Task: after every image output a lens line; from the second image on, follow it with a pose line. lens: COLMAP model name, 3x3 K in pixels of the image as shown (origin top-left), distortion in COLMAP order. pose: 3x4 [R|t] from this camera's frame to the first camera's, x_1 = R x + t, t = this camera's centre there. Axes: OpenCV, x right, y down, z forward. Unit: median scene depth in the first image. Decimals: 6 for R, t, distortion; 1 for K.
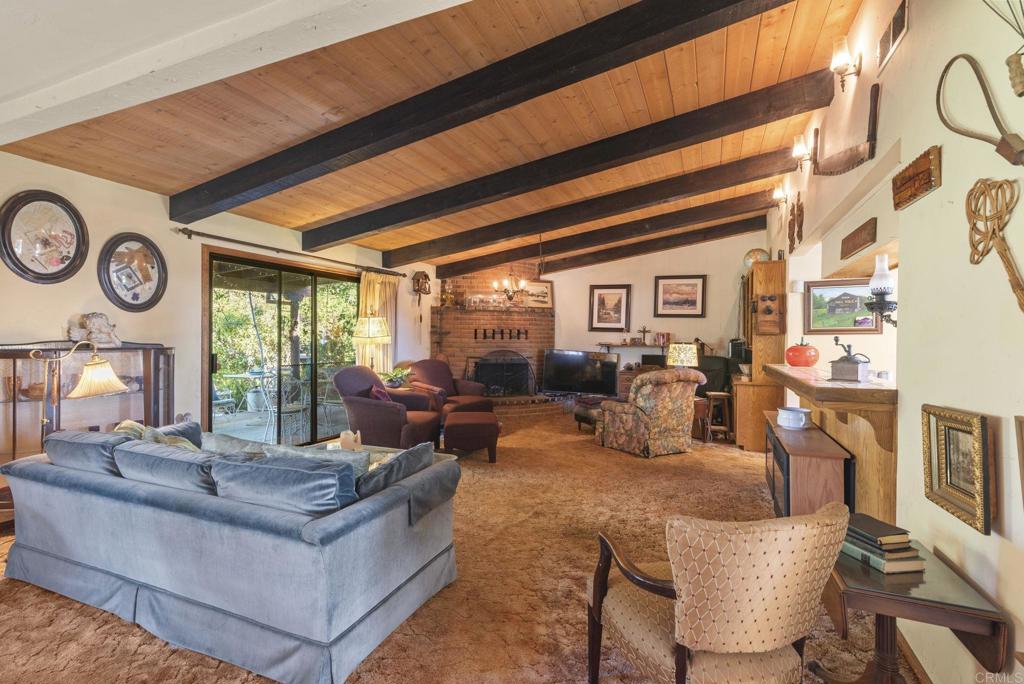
lens RADIAL K [[463.0, 0, 512.0], [0, 463.0, 342.0], [0, 0, 1]] dist [0.014859, -0.000013]
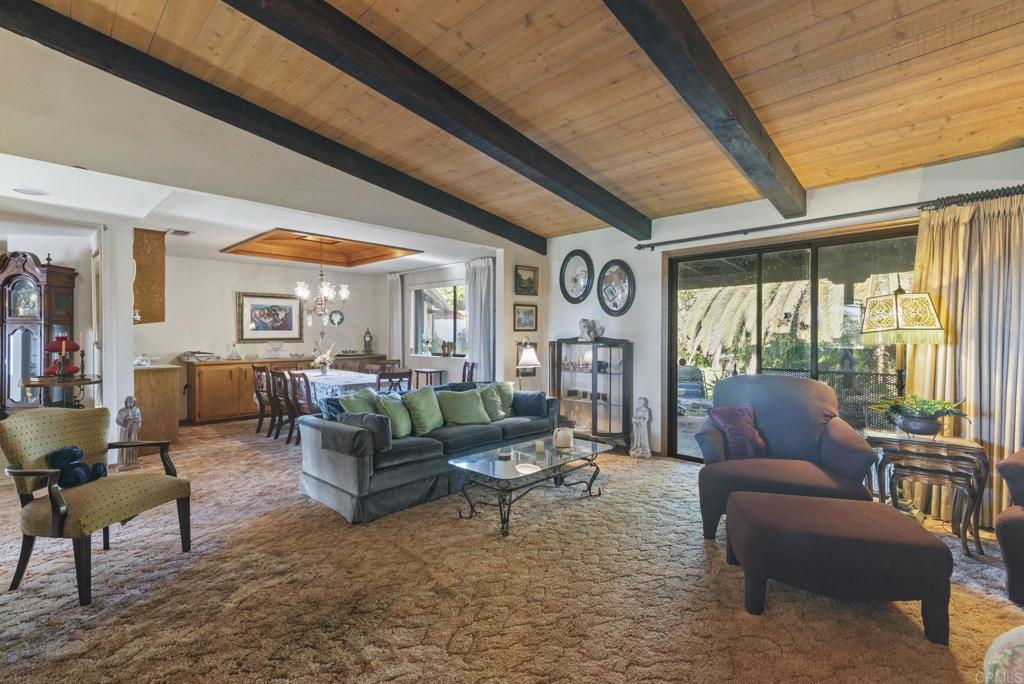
lens RADIAL K [[459.3, 0, 513.7], [0, 459.3, 341.4], [0, 0, 1]] dist [0.016090, -0.000074]
pose [[-0.351639, 0.008326, -0.936098, 0.395515], [-0.009640, 0.999875, 0.012514, -0.002420], [0.936086, 0.013424, -0.351515, 0.815064]]
